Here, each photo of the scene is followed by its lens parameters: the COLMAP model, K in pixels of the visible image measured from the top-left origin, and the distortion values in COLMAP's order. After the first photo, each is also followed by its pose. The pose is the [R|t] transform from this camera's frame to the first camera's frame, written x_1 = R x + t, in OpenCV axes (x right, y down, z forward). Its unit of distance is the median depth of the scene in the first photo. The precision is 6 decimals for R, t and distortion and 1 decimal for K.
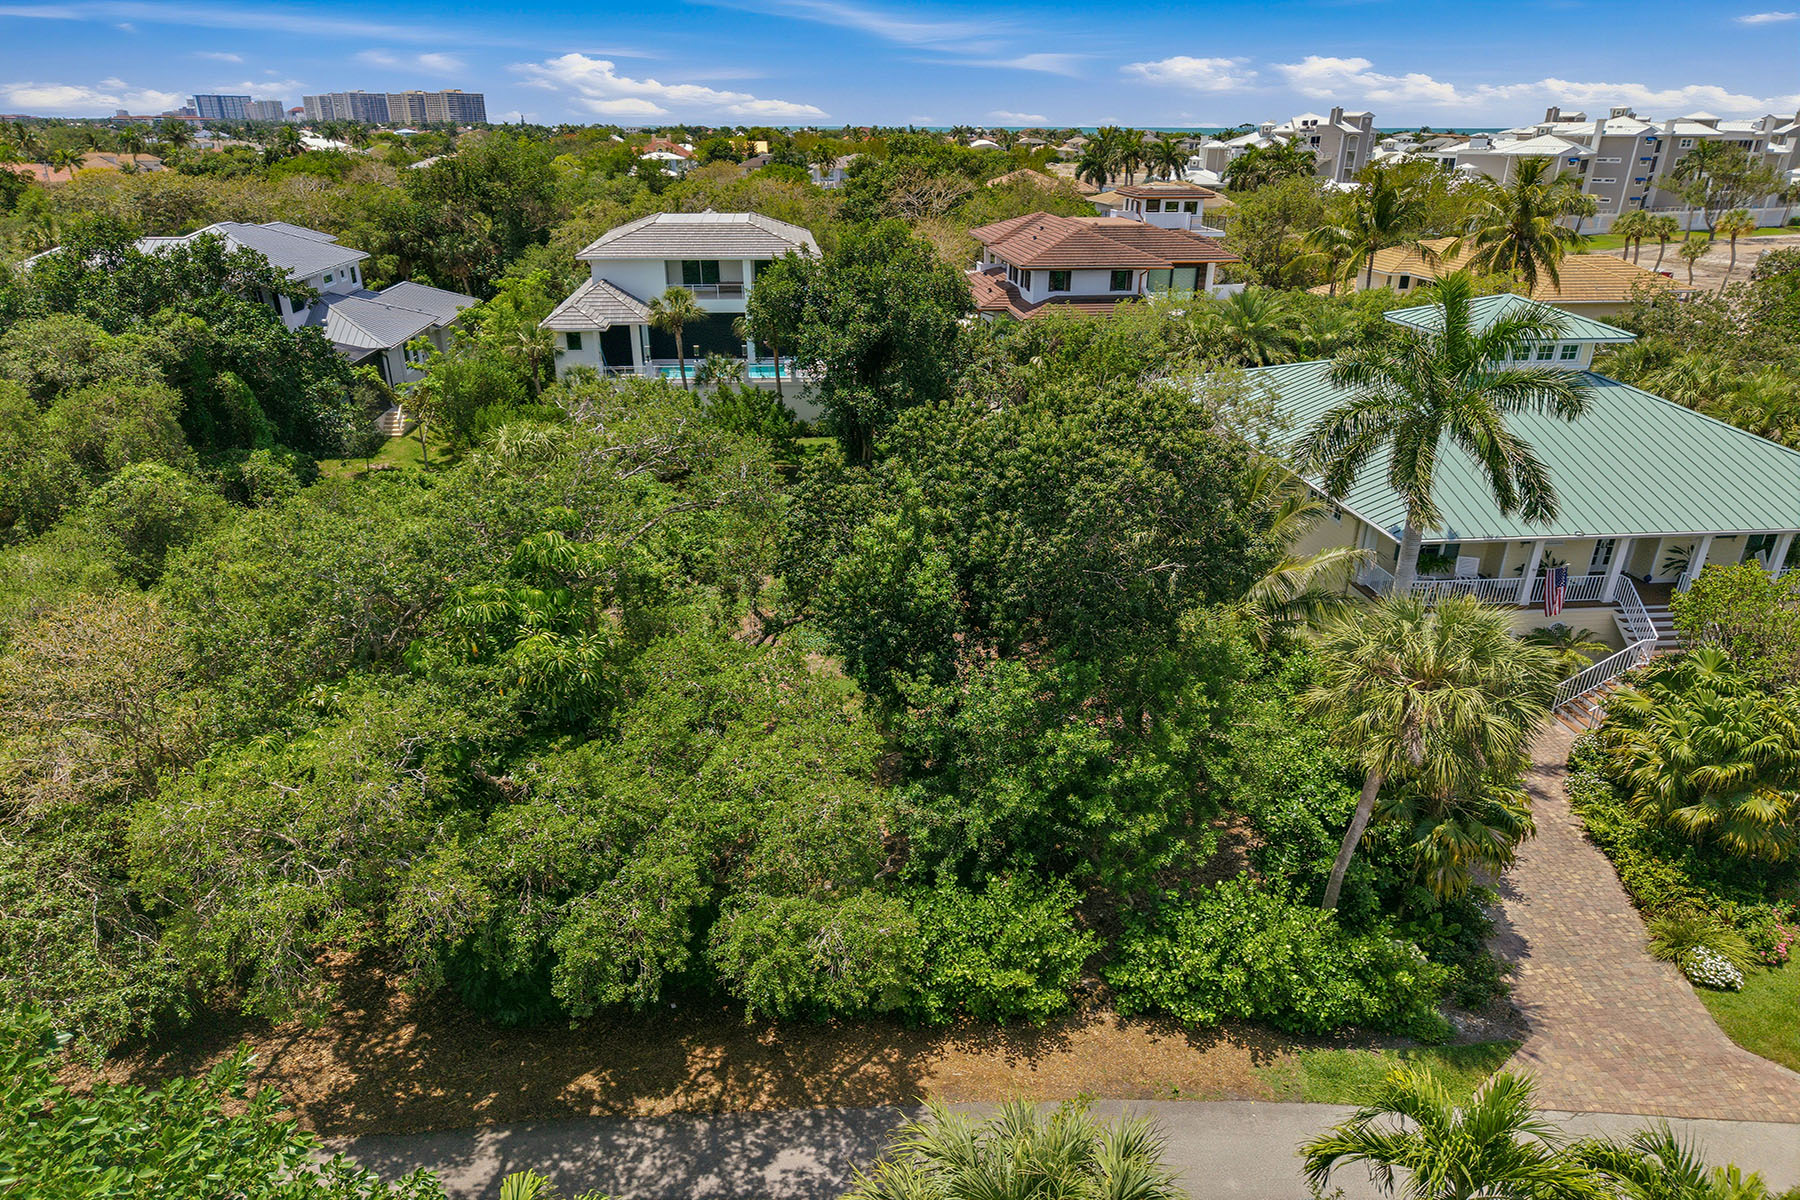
lens RADIAL K [[1147.9, 0, 826.0], [0, 1147.9, 709.4], [0, 0, 1]] dist [0.017755, -0.020145]
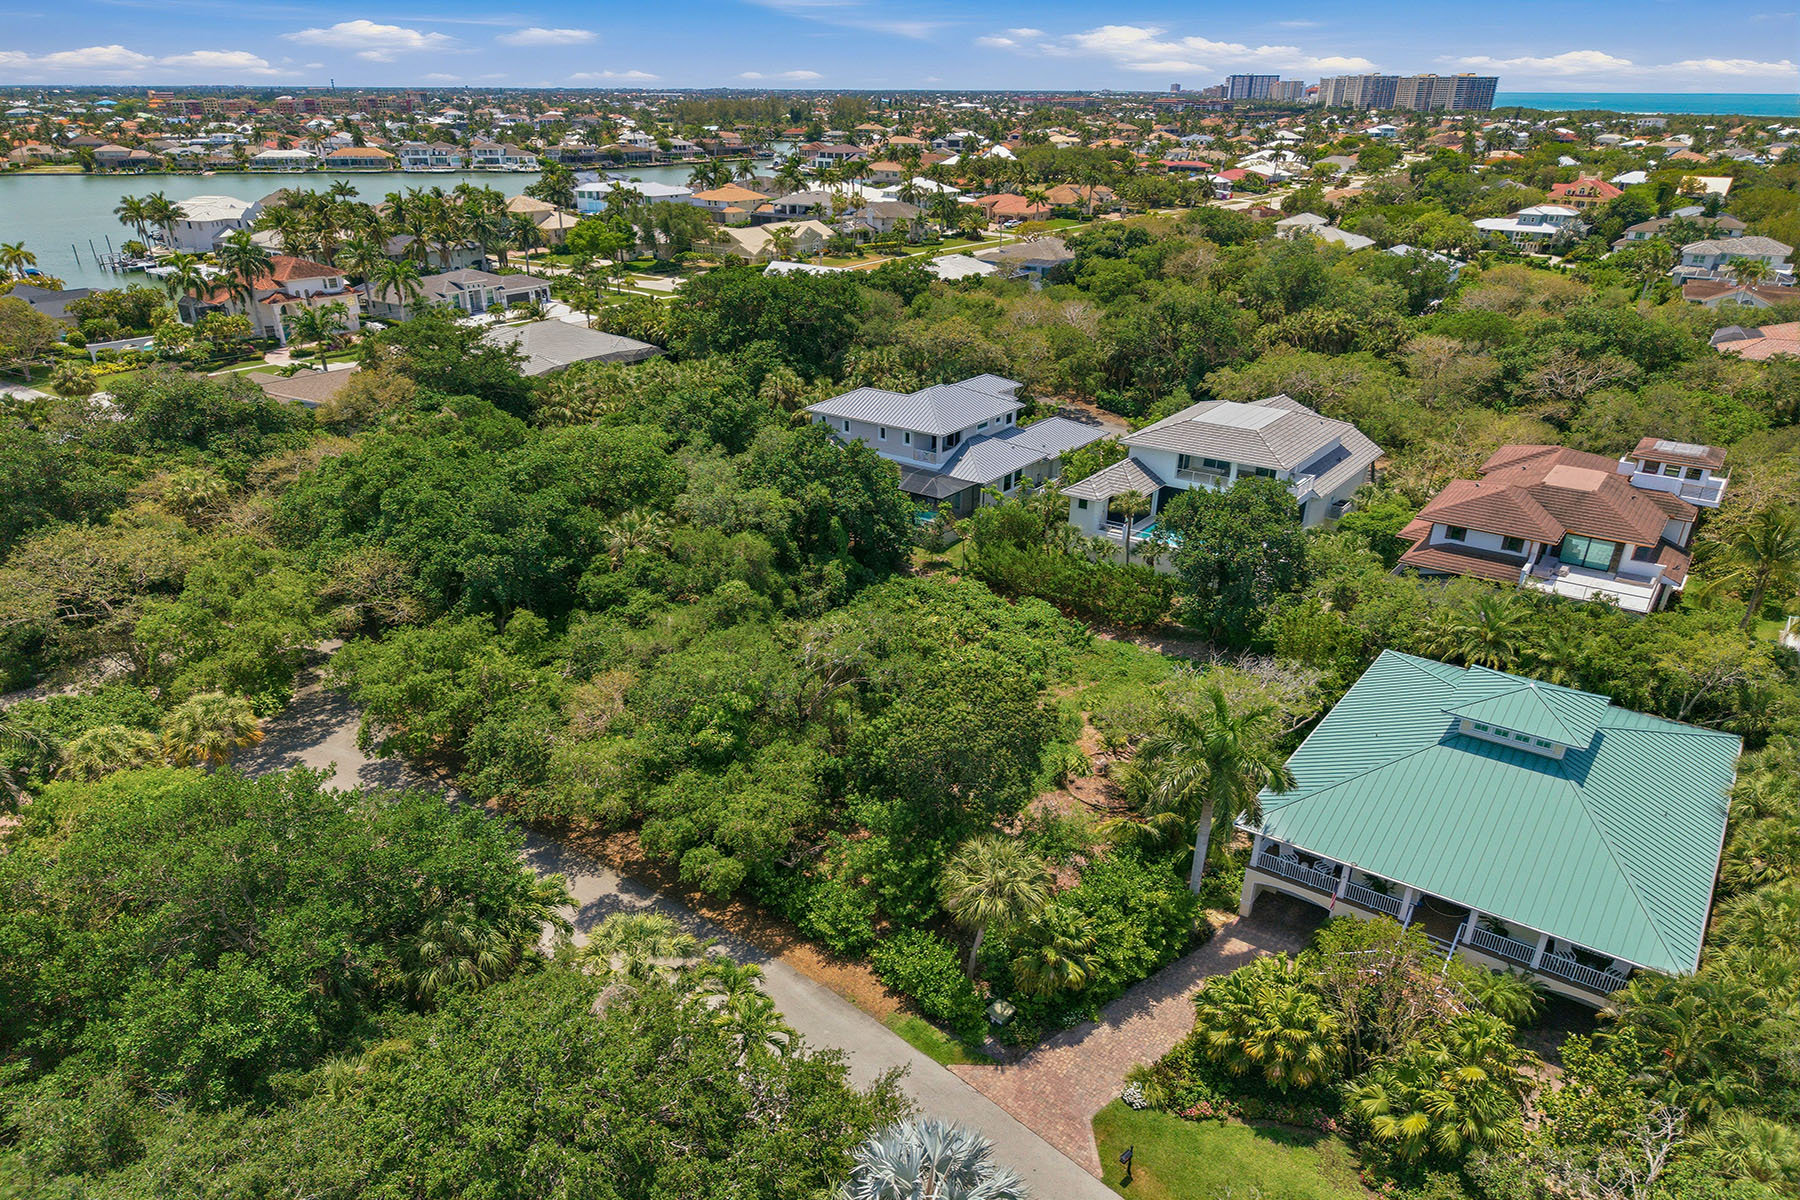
lens RADIAL K [[1125.8, 0, 900.5], [0, 1125.8, 674.7], [0, 0, 1]] dist [0.002595, -0.017561]
pose [[0.752156, 0.297057, -0.588234, 1.360446], [-0.290665, 0.950663, 0.108418, -0.510476], [0.591418, 0.089432, 0.801390, -0.749805]]
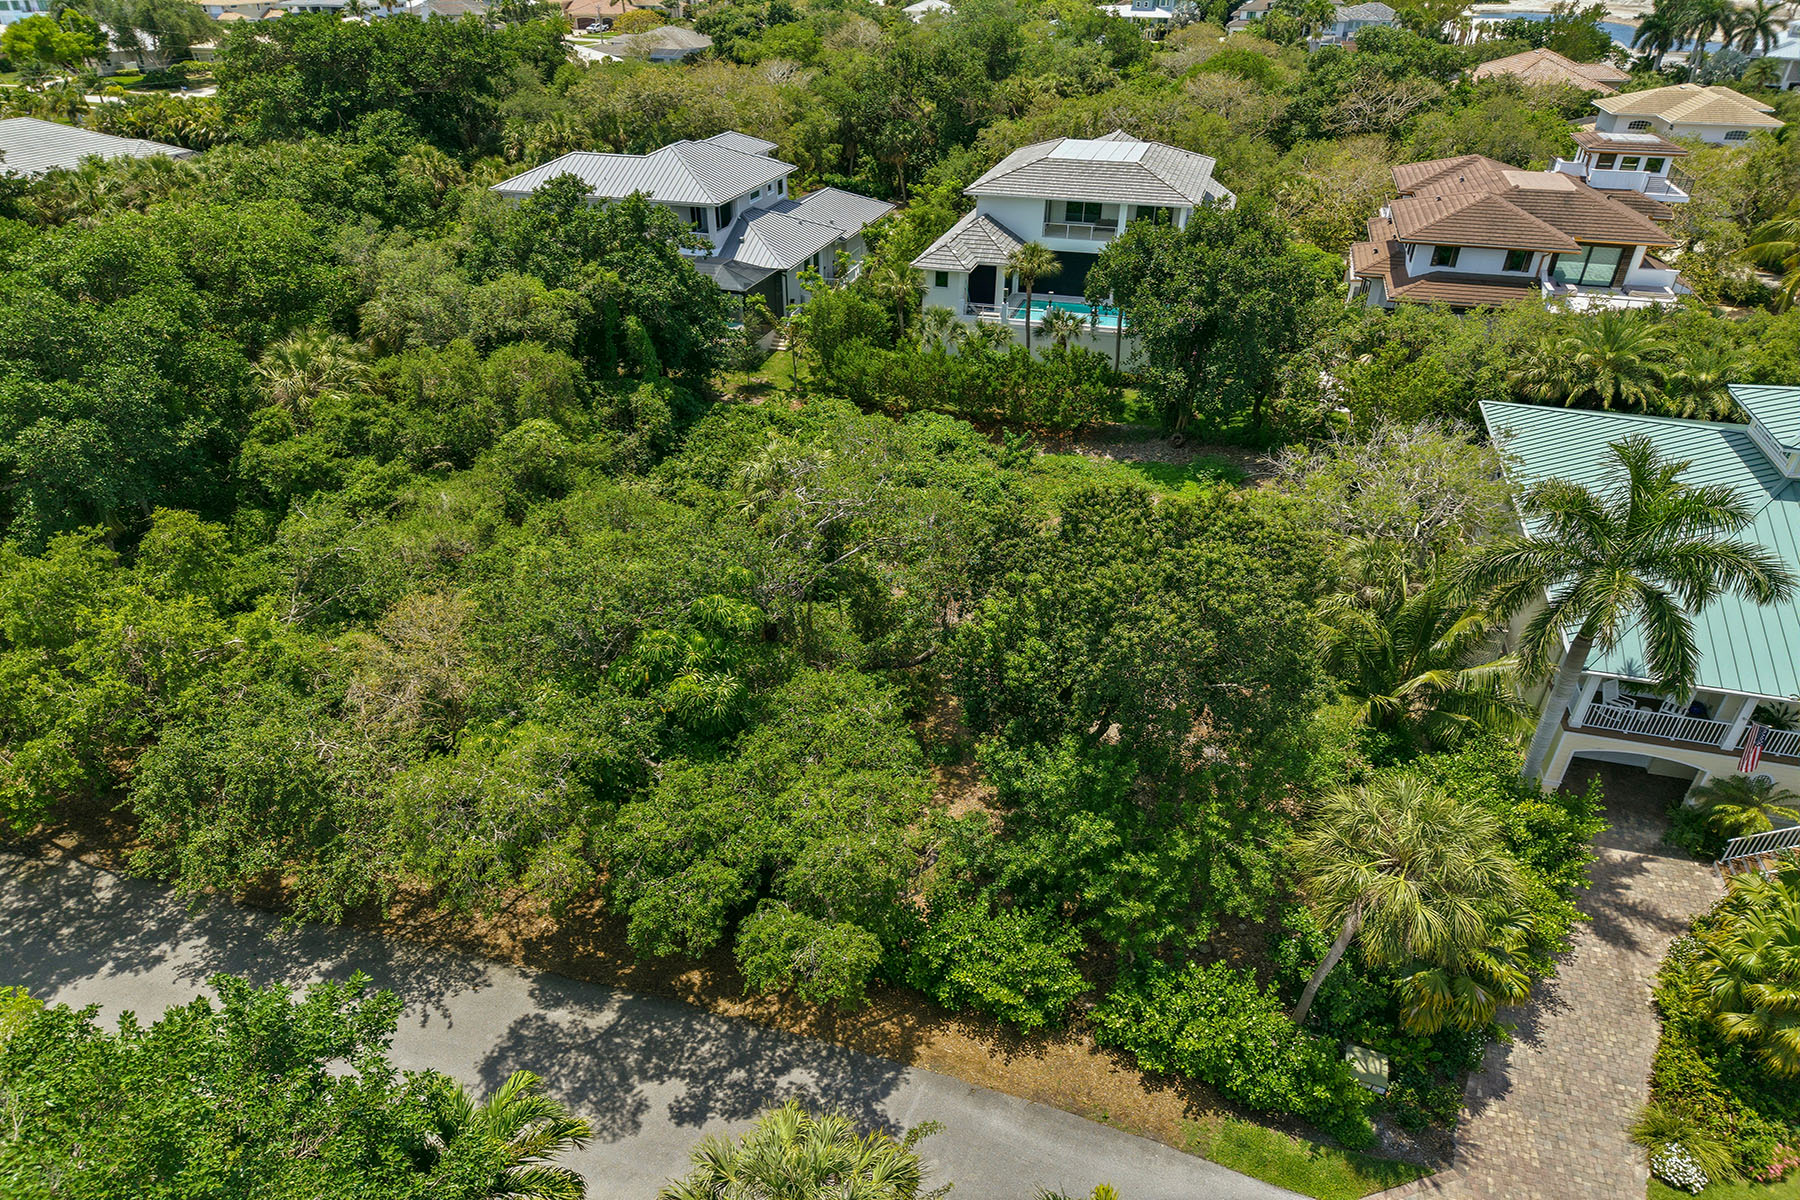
lens RADIAL K [[1105.7, 0, 858.6], [0, 1105.7, 711.4], [0, 0, 1]] dist [0.000878, -0.004526]
pose [[0.929876, 0.212067, -0.300596, 0.285822], [-0.164429, 0.970549, 0.176060, -0.237066], [0.329080, -0.114288, 0.937360, -0.153438]]
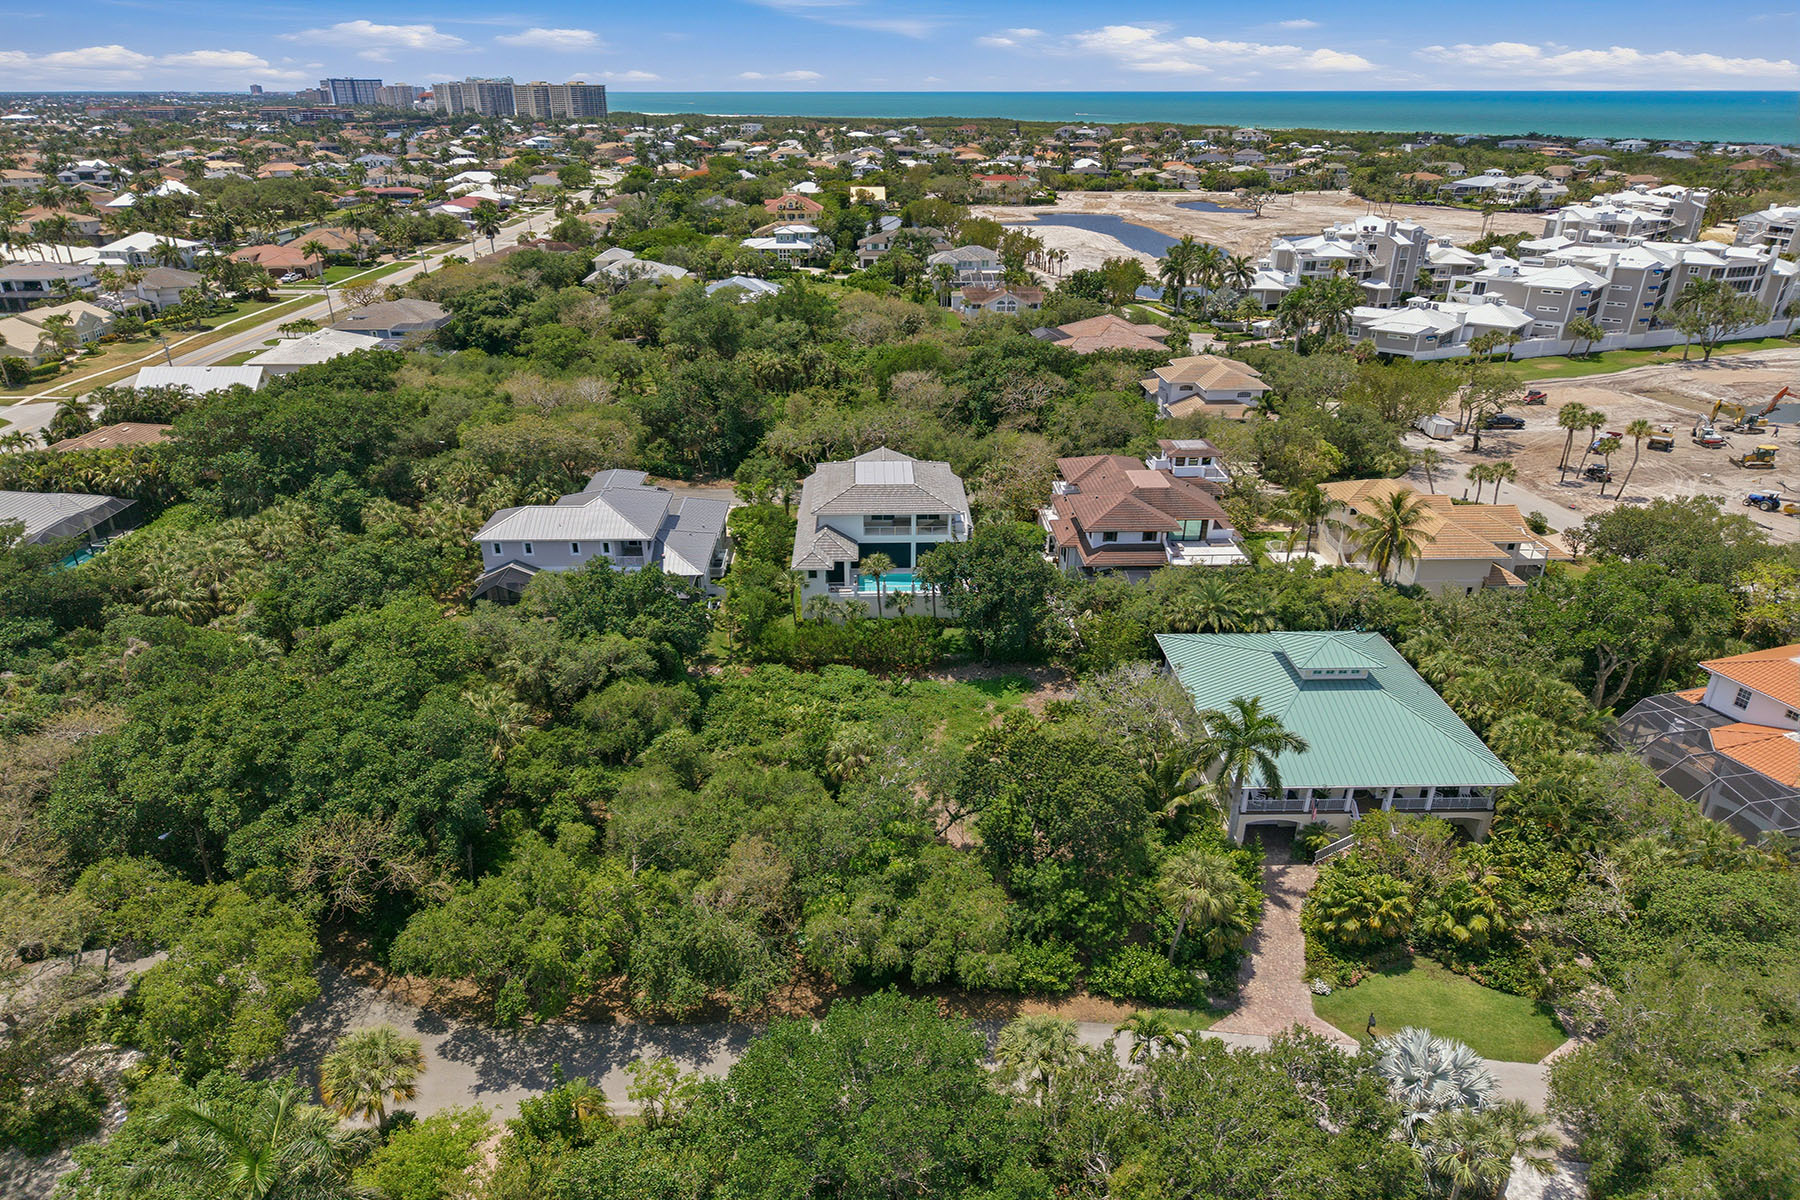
lens RADIAL K [[1157.2, 0, 825.3], [0, 1157.2, 682.9], [0, 0, 1]] dist [0.000410, 0.002813]
pose [[0.996760, 0.030635, -0.074366, -0.182879], [-0.030005, 0.999504, 0.009577, -0.462379], [0.074623, -0.007315, 0.997185, -1.721093]]
